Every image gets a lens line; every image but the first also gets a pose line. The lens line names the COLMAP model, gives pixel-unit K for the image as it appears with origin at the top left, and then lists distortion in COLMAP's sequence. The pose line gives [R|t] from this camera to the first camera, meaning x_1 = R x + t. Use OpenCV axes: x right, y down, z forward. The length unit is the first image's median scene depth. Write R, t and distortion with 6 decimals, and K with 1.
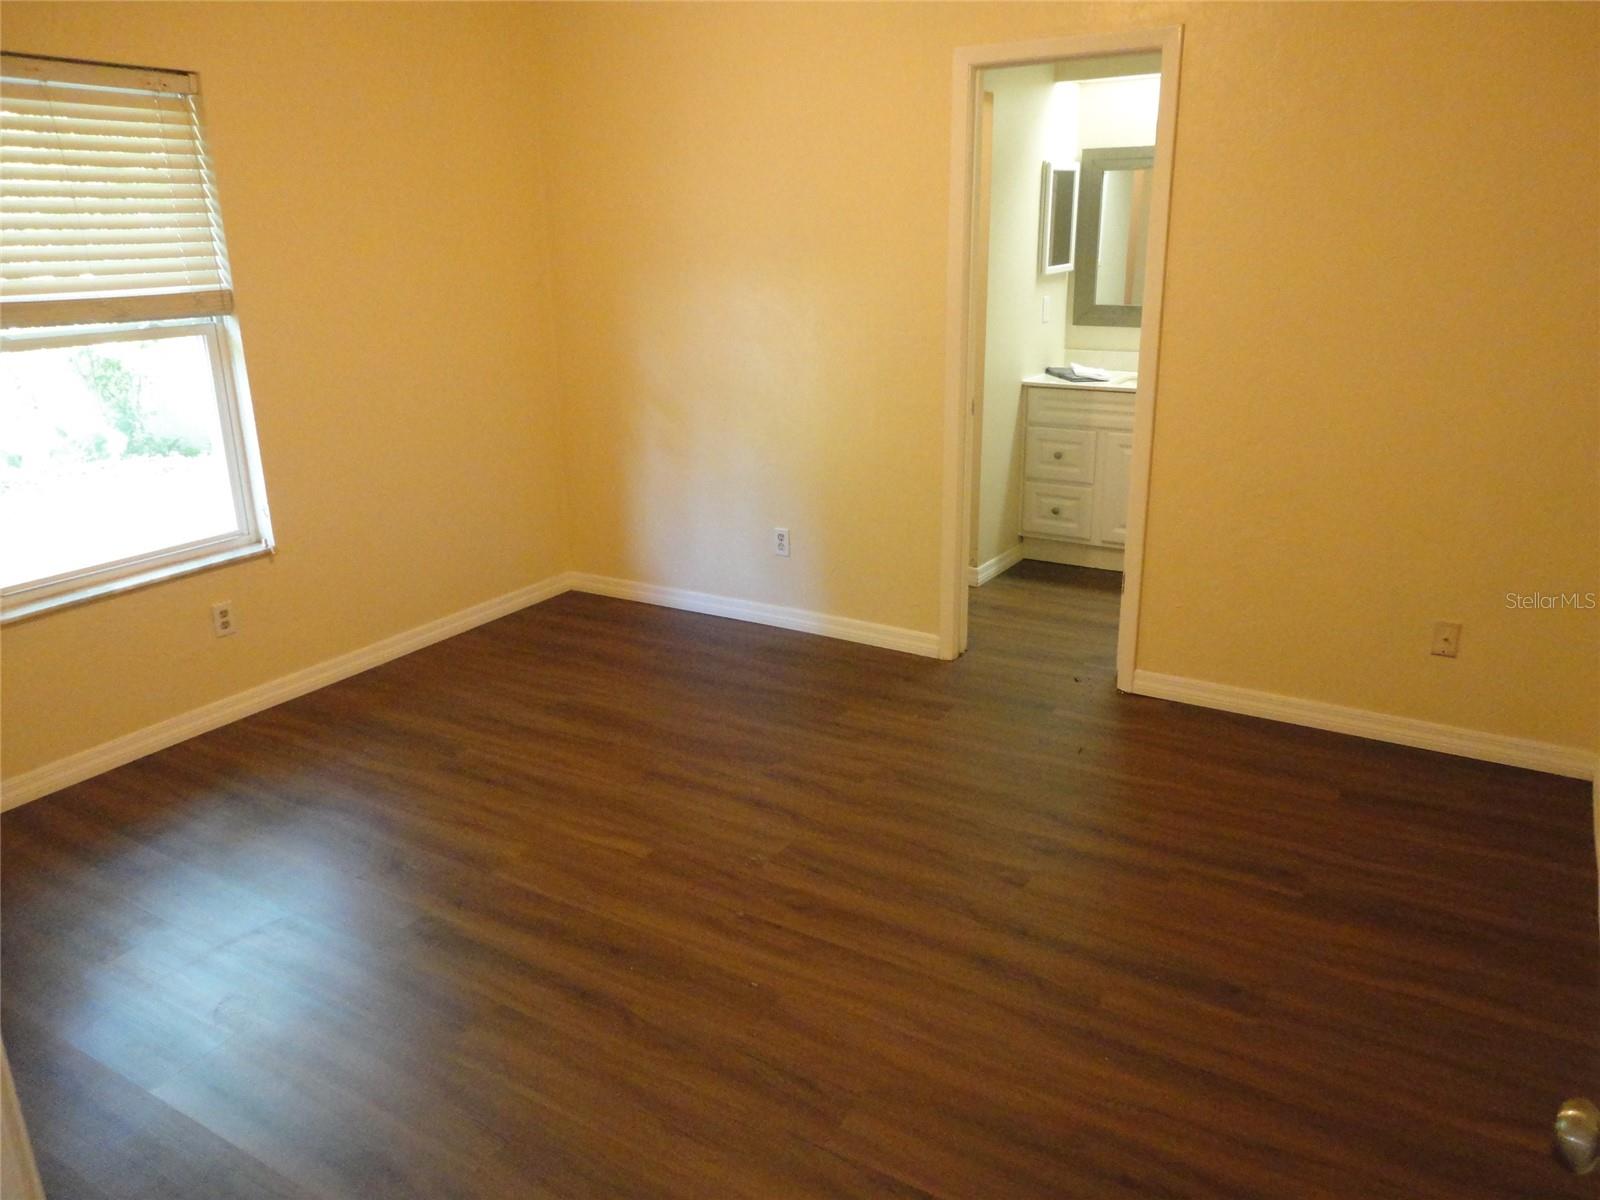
lens RADIAL K [[1178.7, 0, 799.8], [0, 1178.7, 599.6], [0, 0, 1]] dist [0.010886, 0.005469]
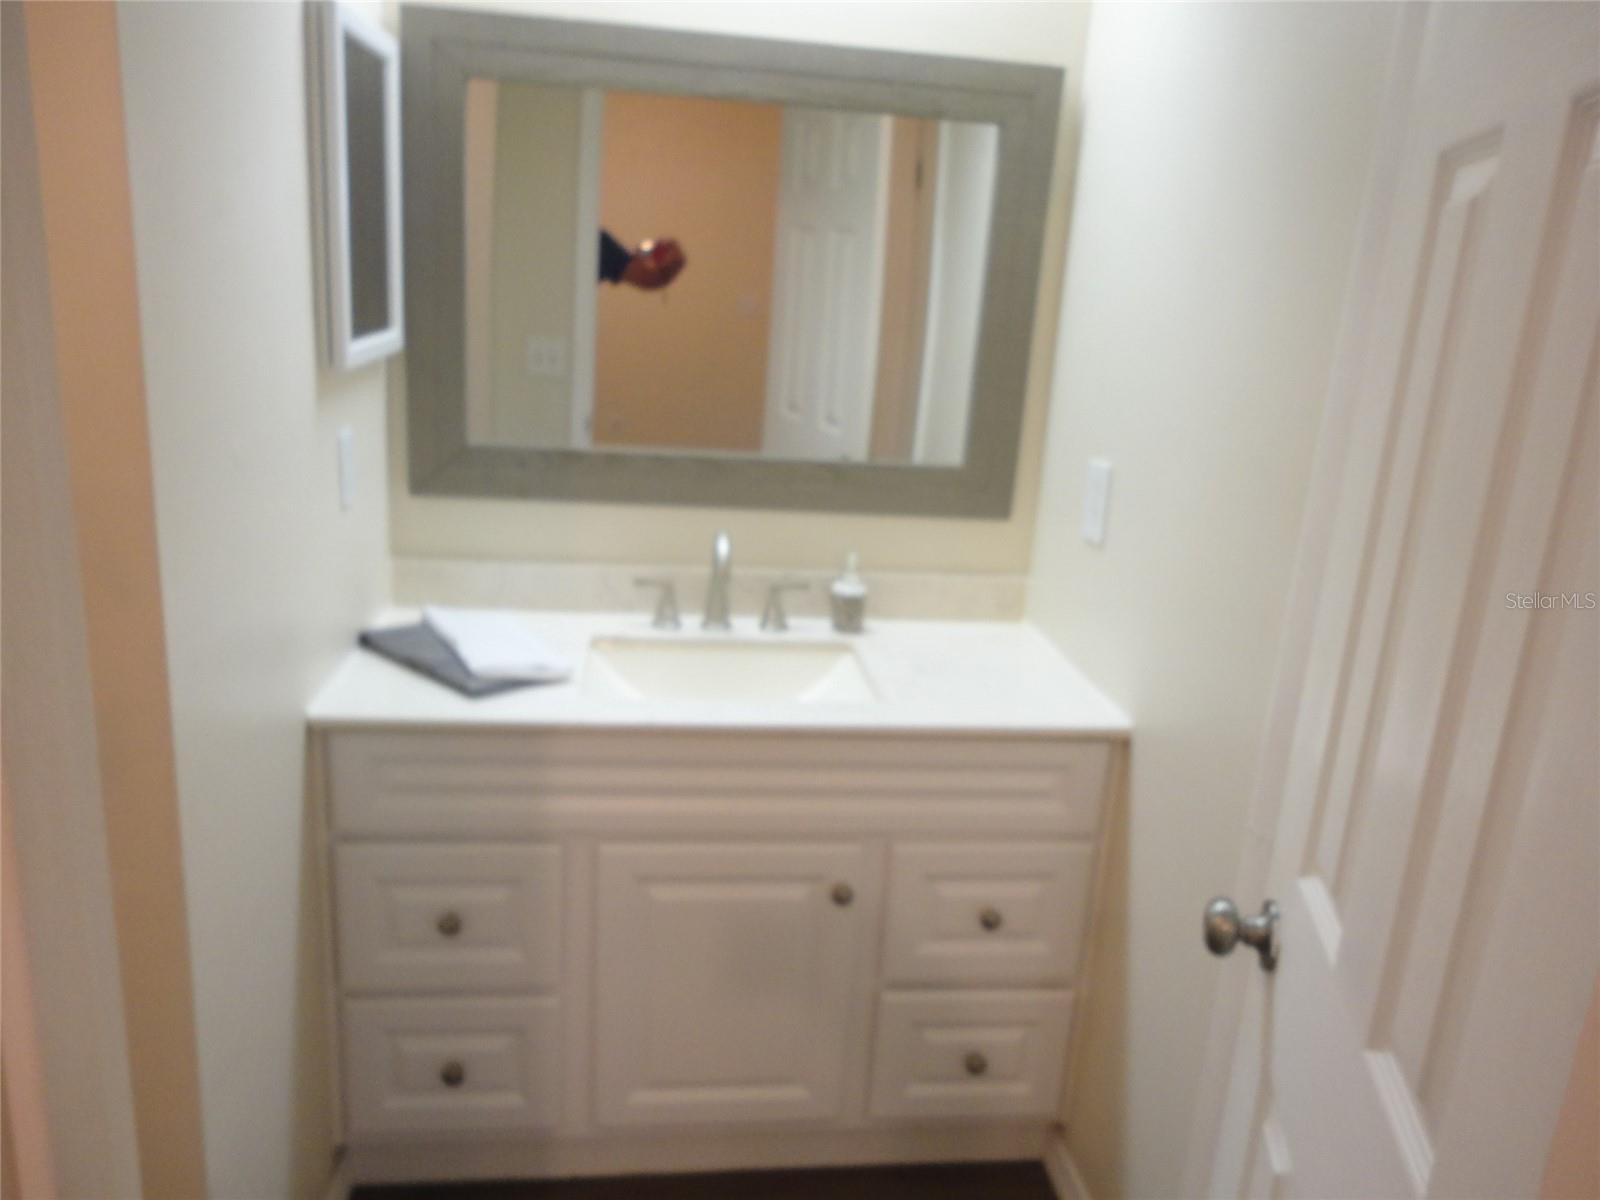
lens RADIAL K [[1178.7, 0, 797.7], [0, 1178.7, 599.5], [0, 0, 1]] dist [0.010886, 0.005469]
pose [[0.783479, -0.102199, 0.612957, 0.103237], [0.117003, 0.993002, 0.016012, -0.202617], [-0.610304, 0.059173, 0.789954, 0.673336]]
